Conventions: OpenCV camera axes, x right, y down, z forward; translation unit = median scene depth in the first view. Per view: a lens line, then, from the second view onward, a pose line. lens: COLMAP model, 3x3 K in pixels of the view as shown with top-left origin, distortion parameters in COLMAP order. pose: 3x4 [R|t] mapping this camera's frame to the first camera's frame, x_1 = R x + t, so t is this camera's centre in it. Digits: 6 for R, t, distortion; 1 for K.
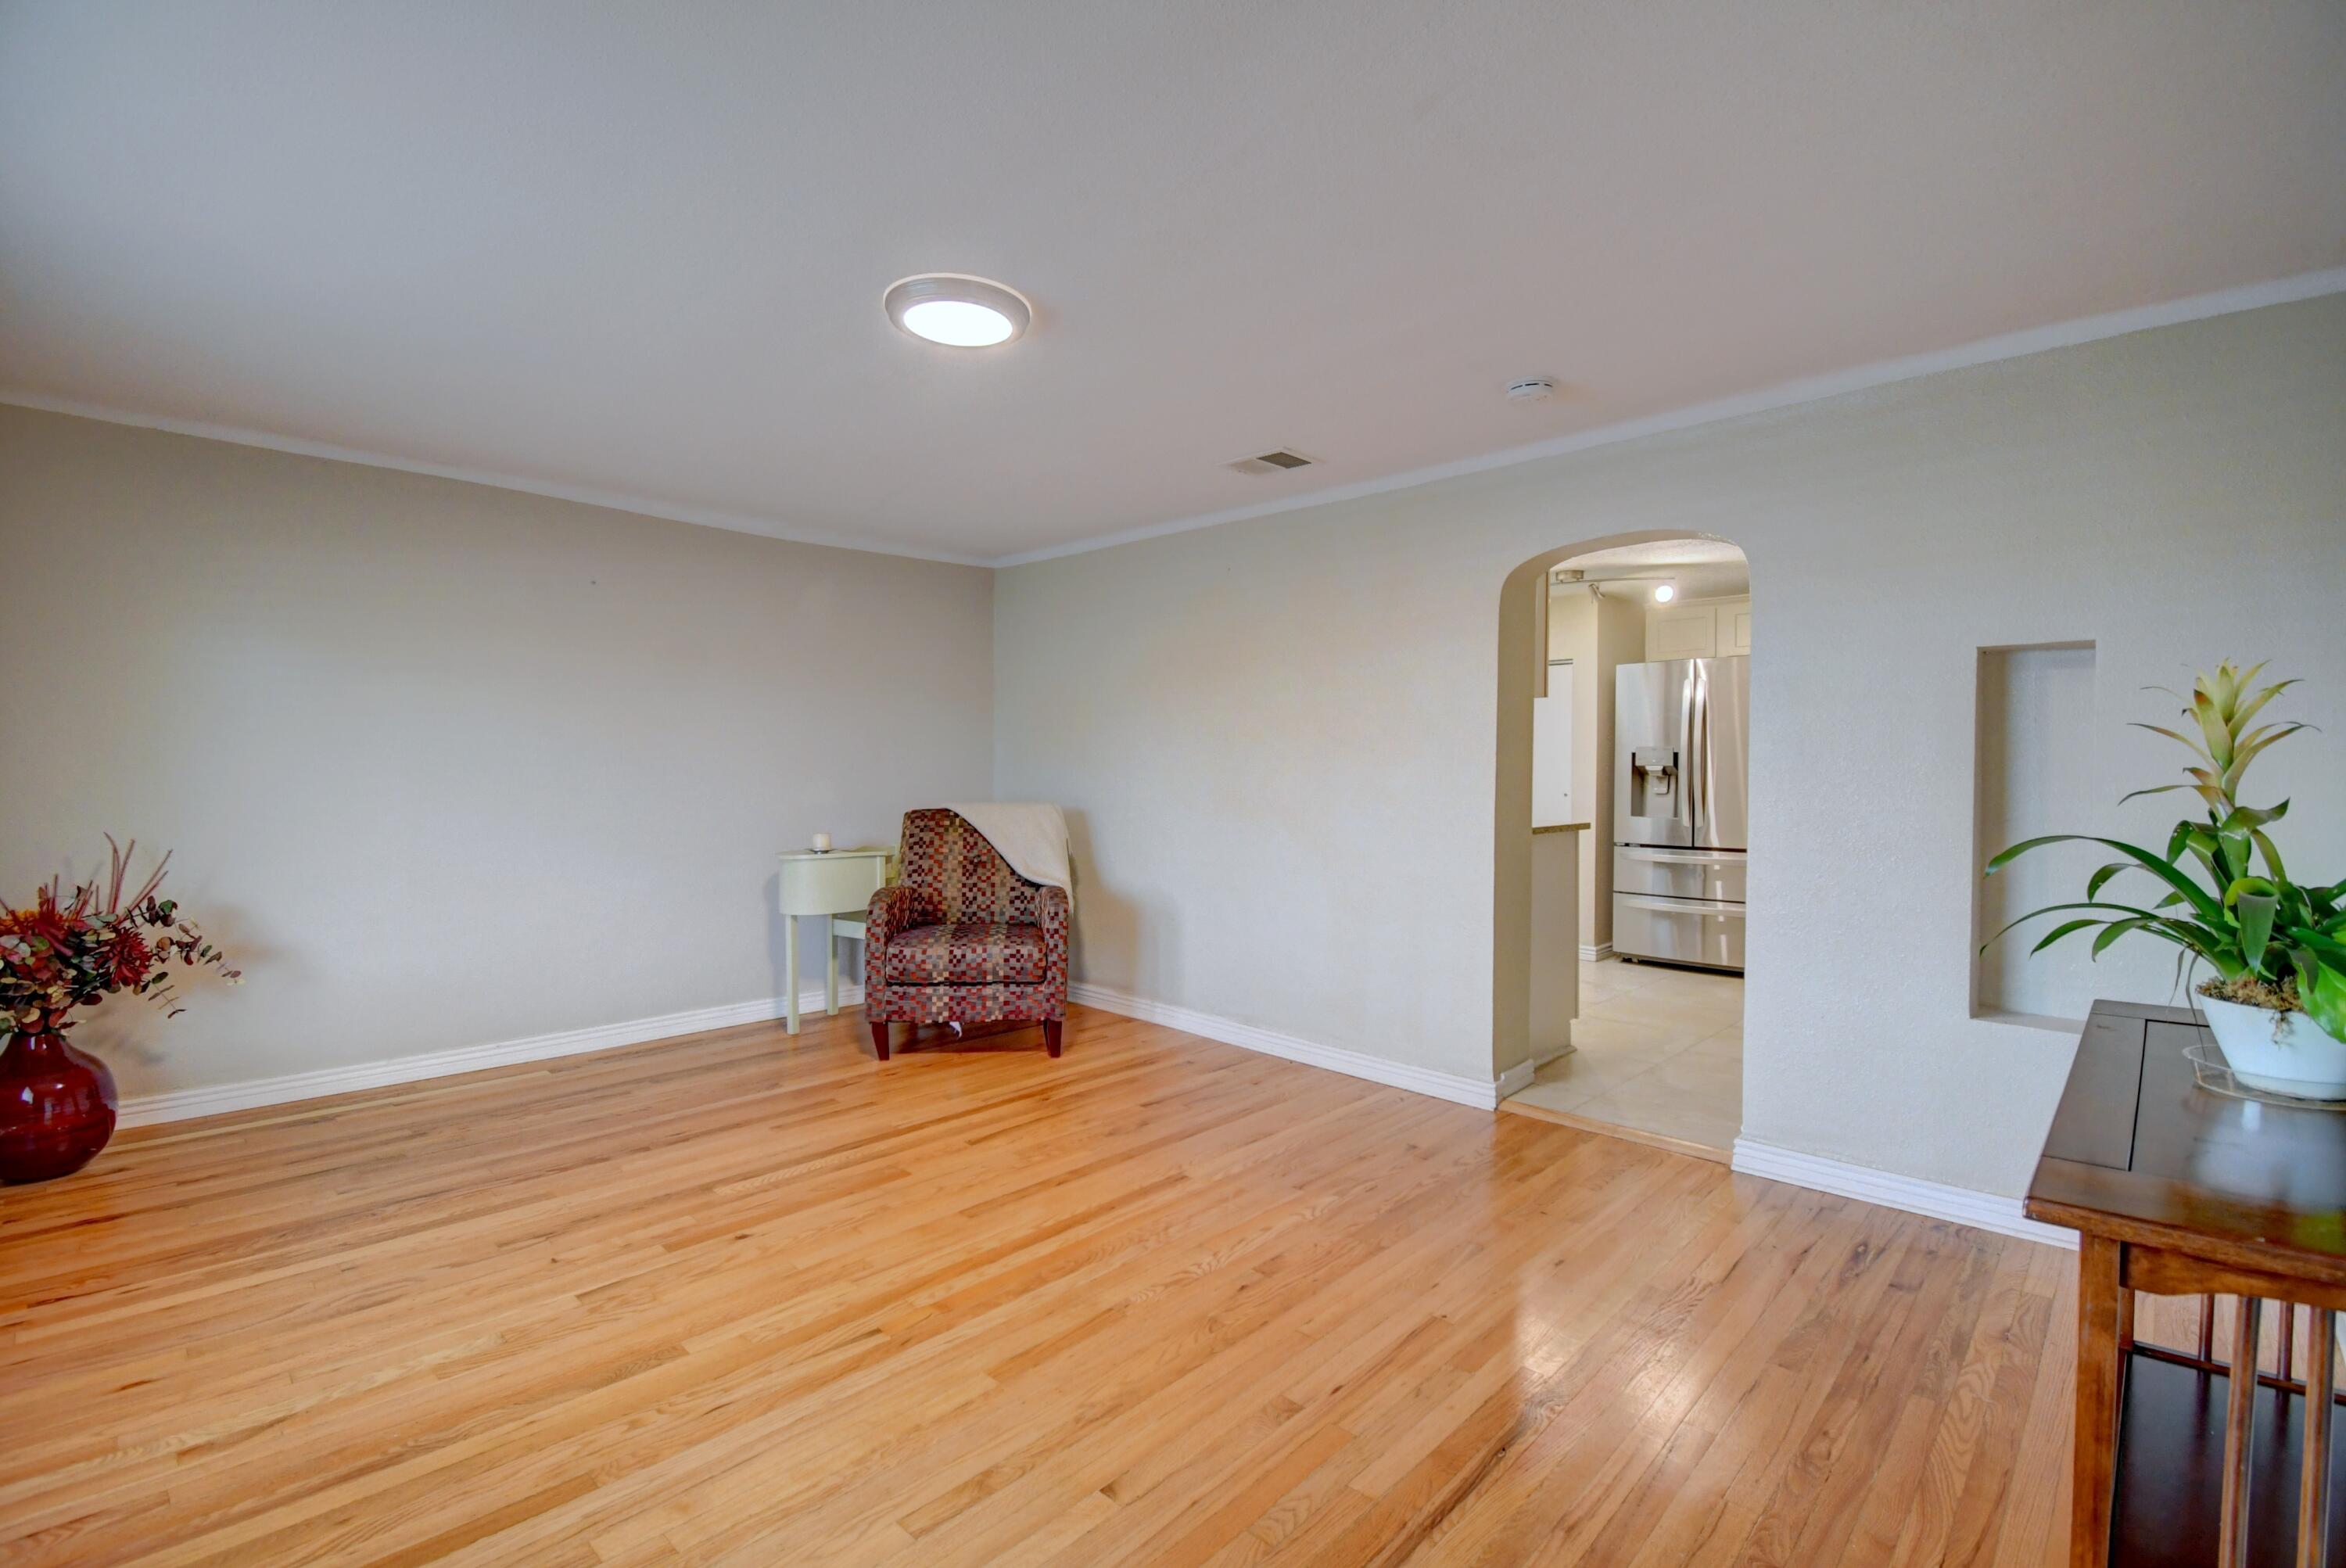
lens RADIAL K [[1047.3, 0, 1177.3], [0, 1047.3, 786.0], [0, 0, 1]] dist [0.021559, -0.028740]
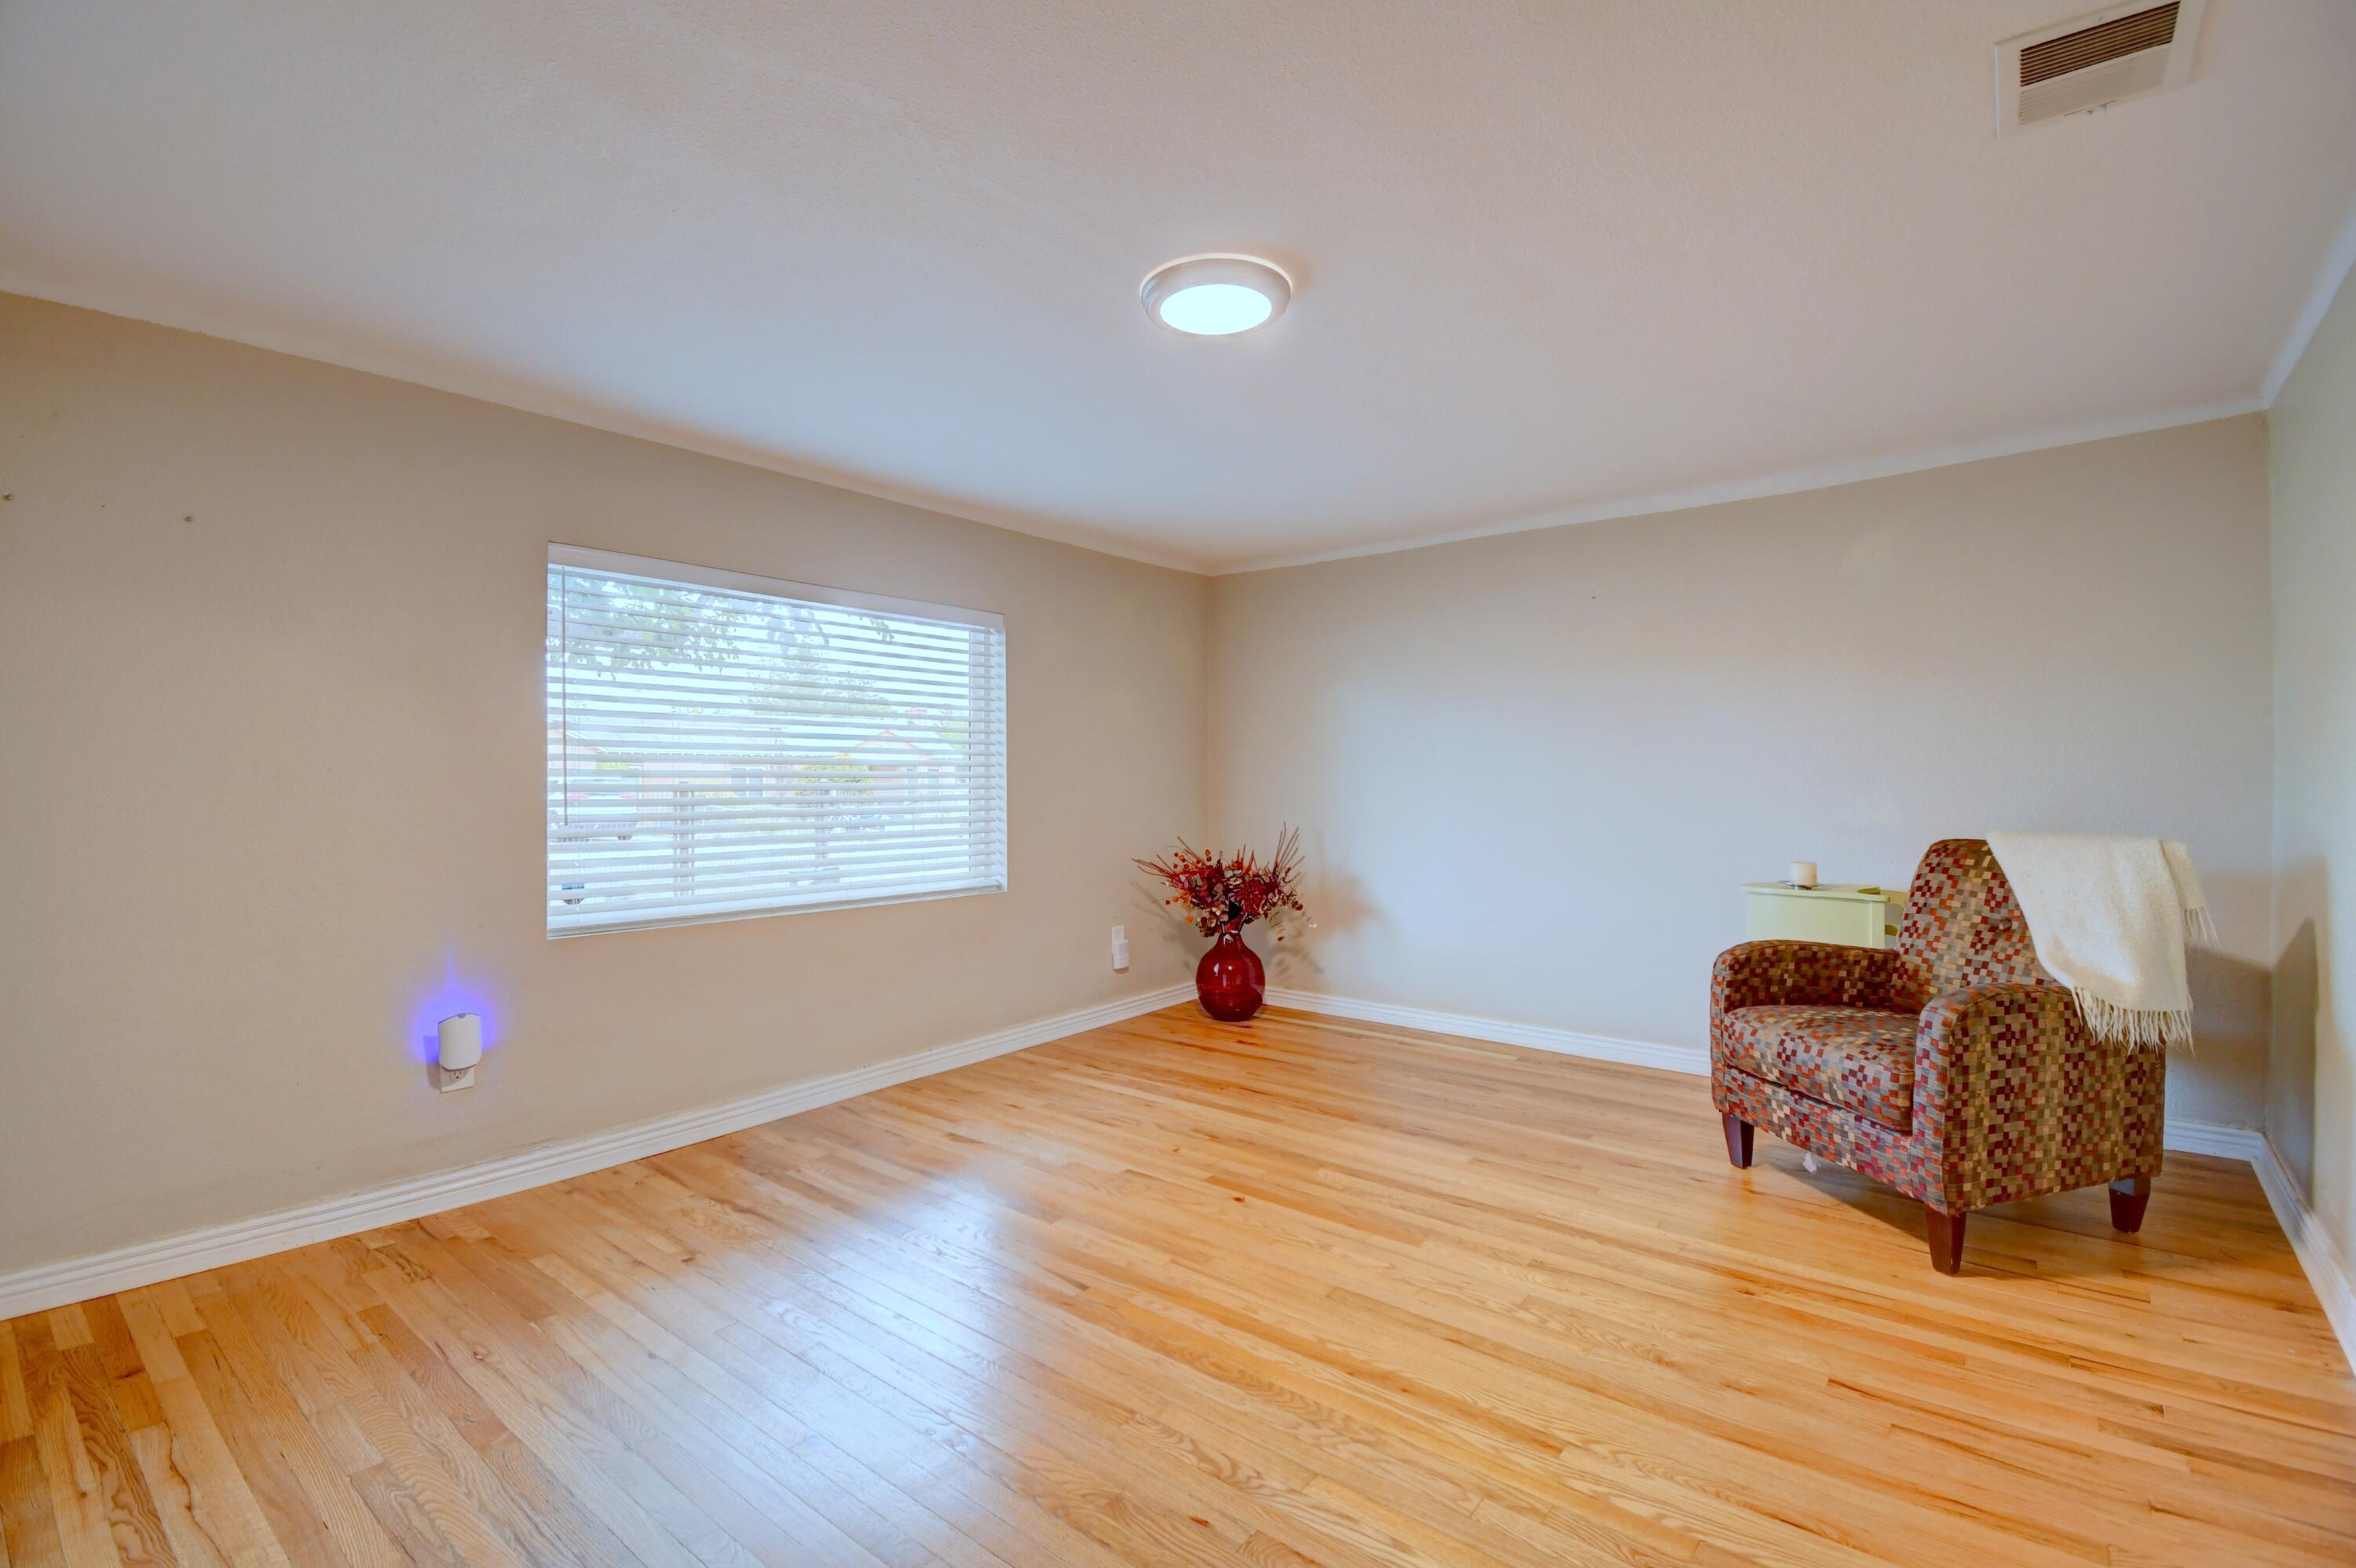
lens RADIAL K [[1051.7, 0, 1182.3], [0, 1051.7, 786.0], [0, 0, 1]] dist [0.021559, -0.028740]
pose [[0.070983, 0.000501, -0.997477, 0.511151], [-0.013847, 0.999904, -0.000483, -0.005327], [0.997381, 0.013847, 0.070983, 0.629404]]
